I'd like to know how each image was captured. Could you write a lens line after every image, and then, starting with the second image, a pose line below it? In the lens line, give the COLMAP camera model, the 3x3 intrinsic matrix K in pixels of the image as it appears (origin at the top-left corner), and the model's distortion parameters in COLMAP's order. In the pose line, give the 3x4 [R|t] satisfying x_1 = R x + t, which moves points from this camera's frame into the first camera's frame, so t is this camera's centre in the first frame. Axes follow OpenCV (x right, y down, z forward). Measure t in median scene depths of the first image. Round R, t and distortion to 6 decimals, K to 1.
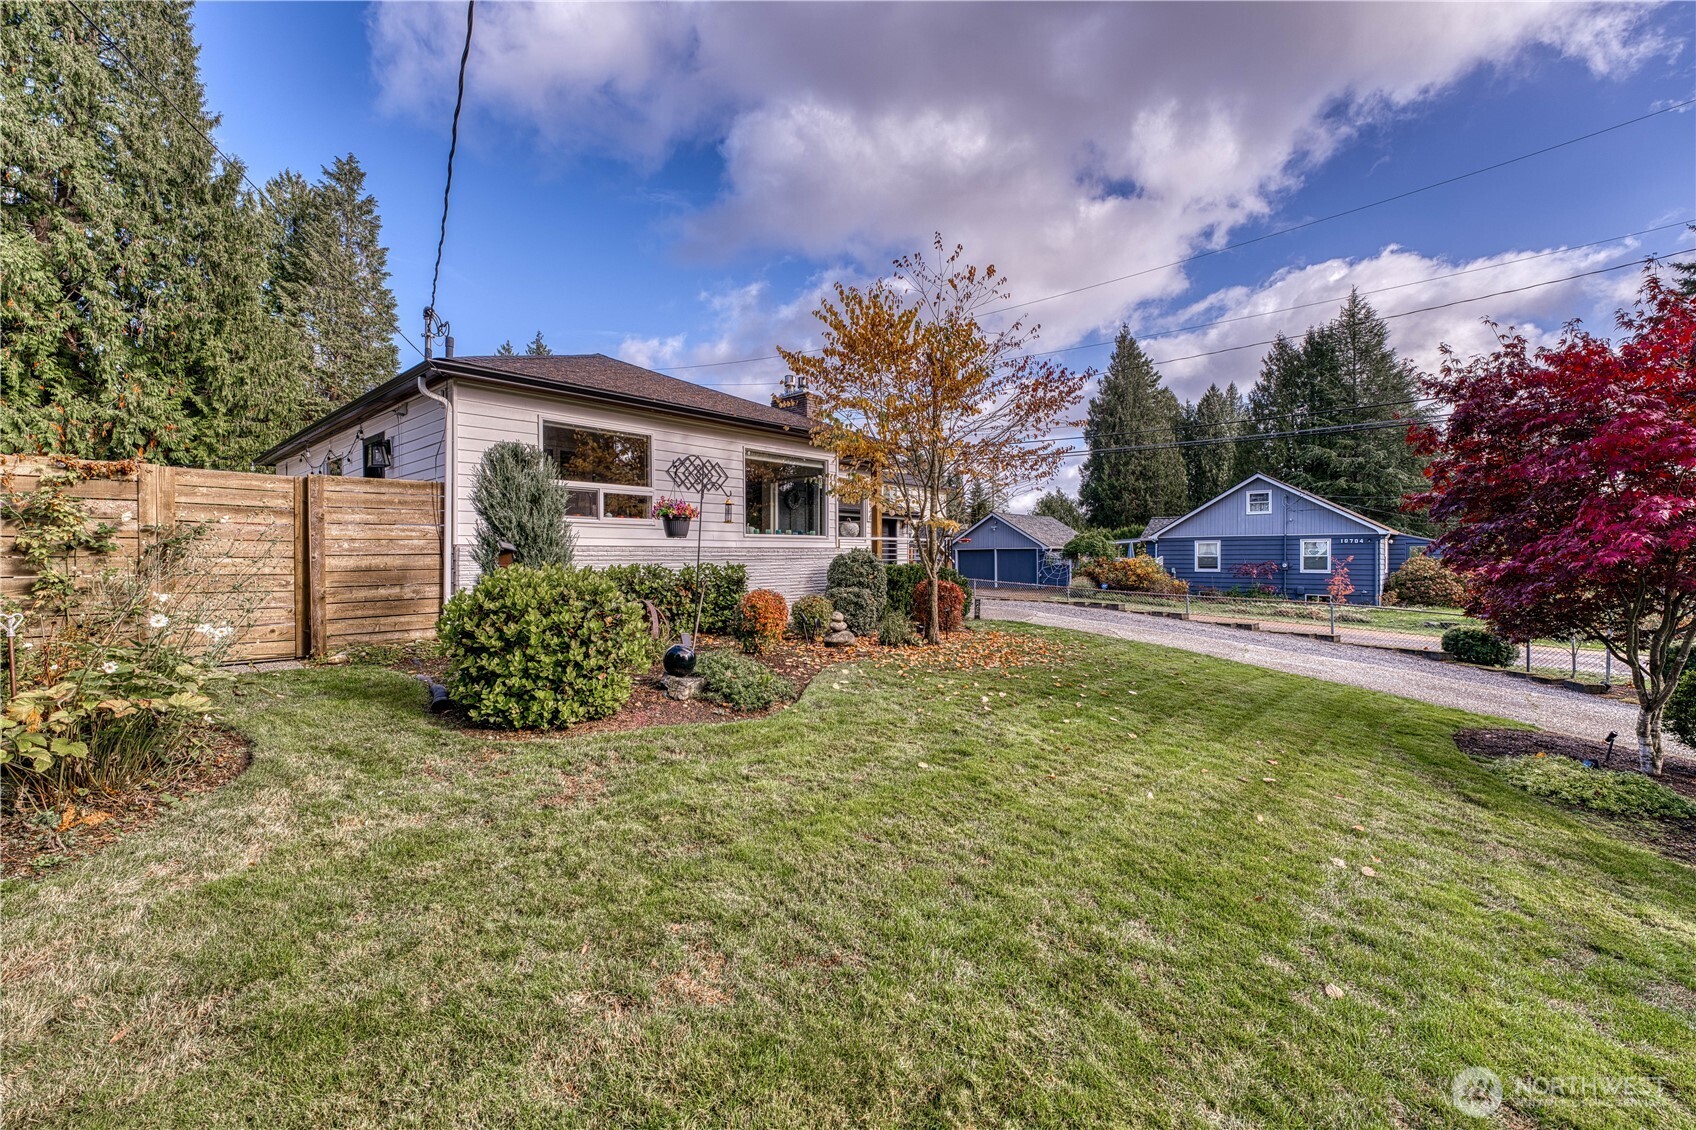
lens RADIAL K [[690.5, 0, 852.4], [0, 690.5, 555.2], [0, 0, 1]] dist [-0.002185, 0.000516]
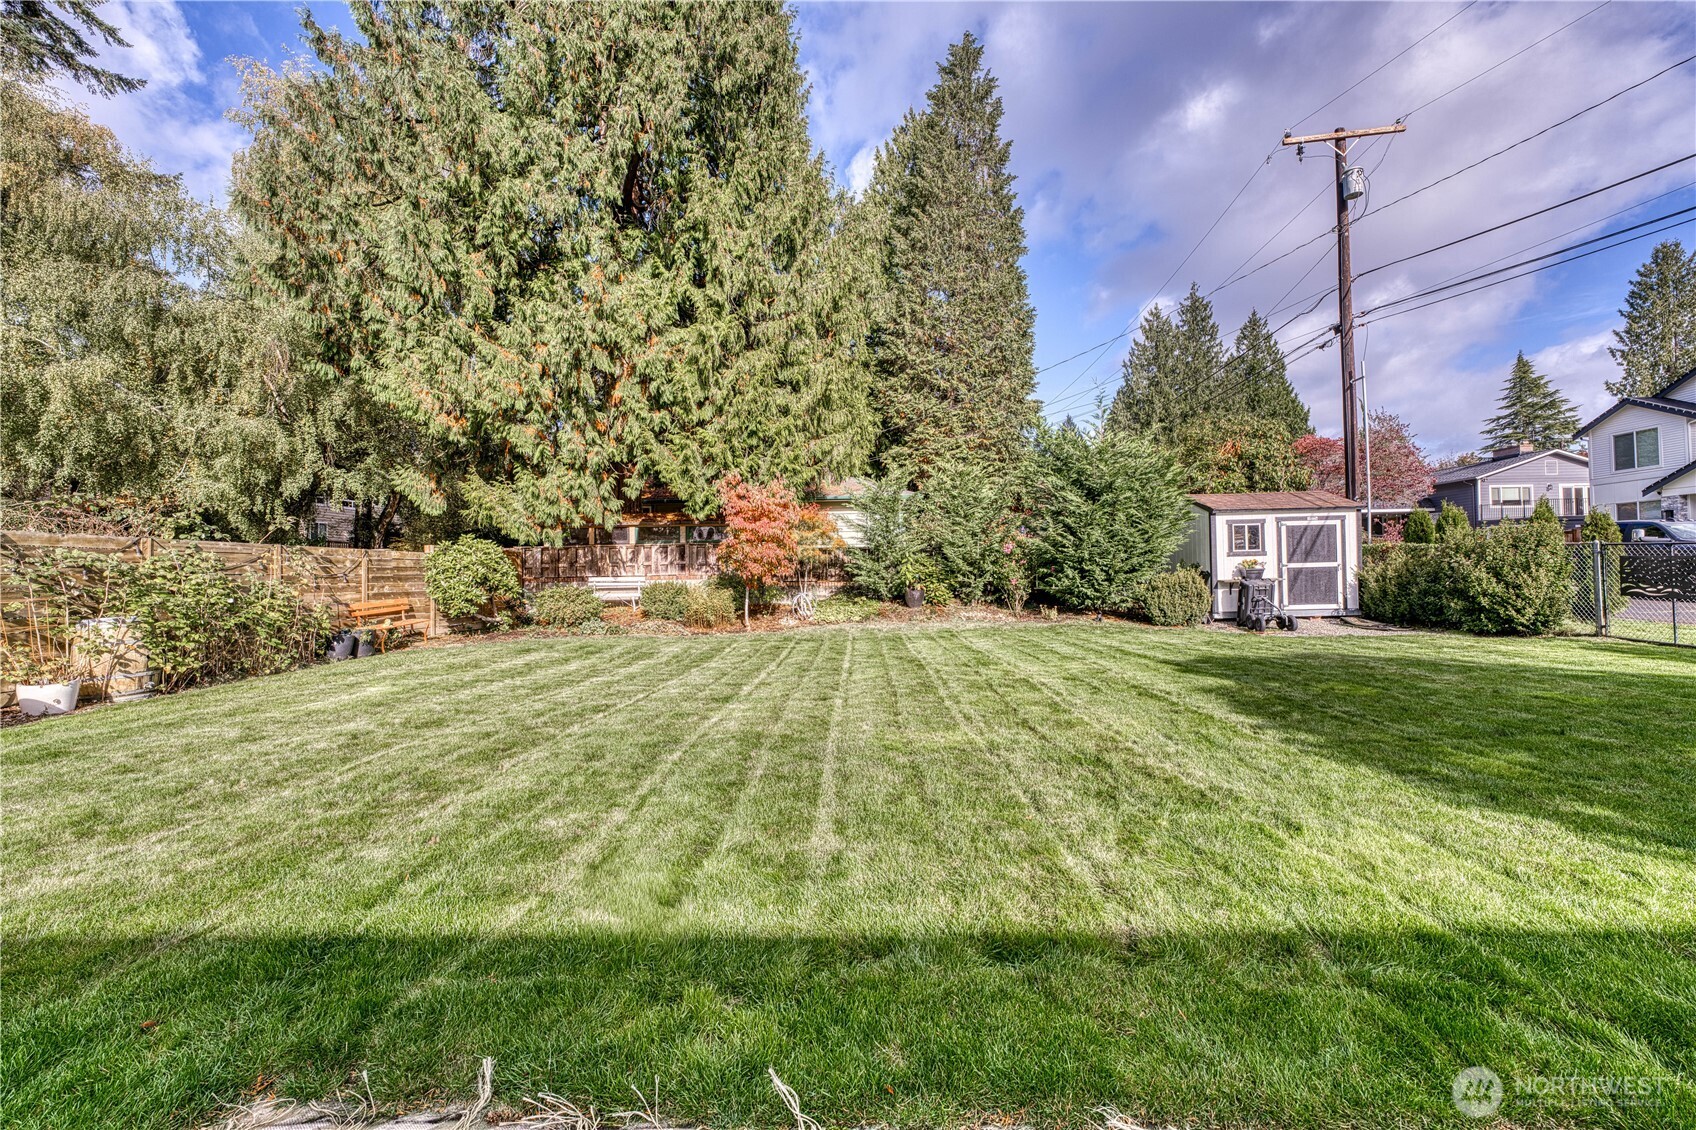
lens RADIAL K [[690.5, 0, 852.4], [0, 690.5, 555.2], [0, 0, 1]] dist [-0.002185, 0.000516]
pose [[0.651639, -0.024687, -0.758127, -0.441382], [0.004985, 0.999588, -0.028266, 0.009102], [0.758513, 0.014640, 0.651494, 0.736849]]
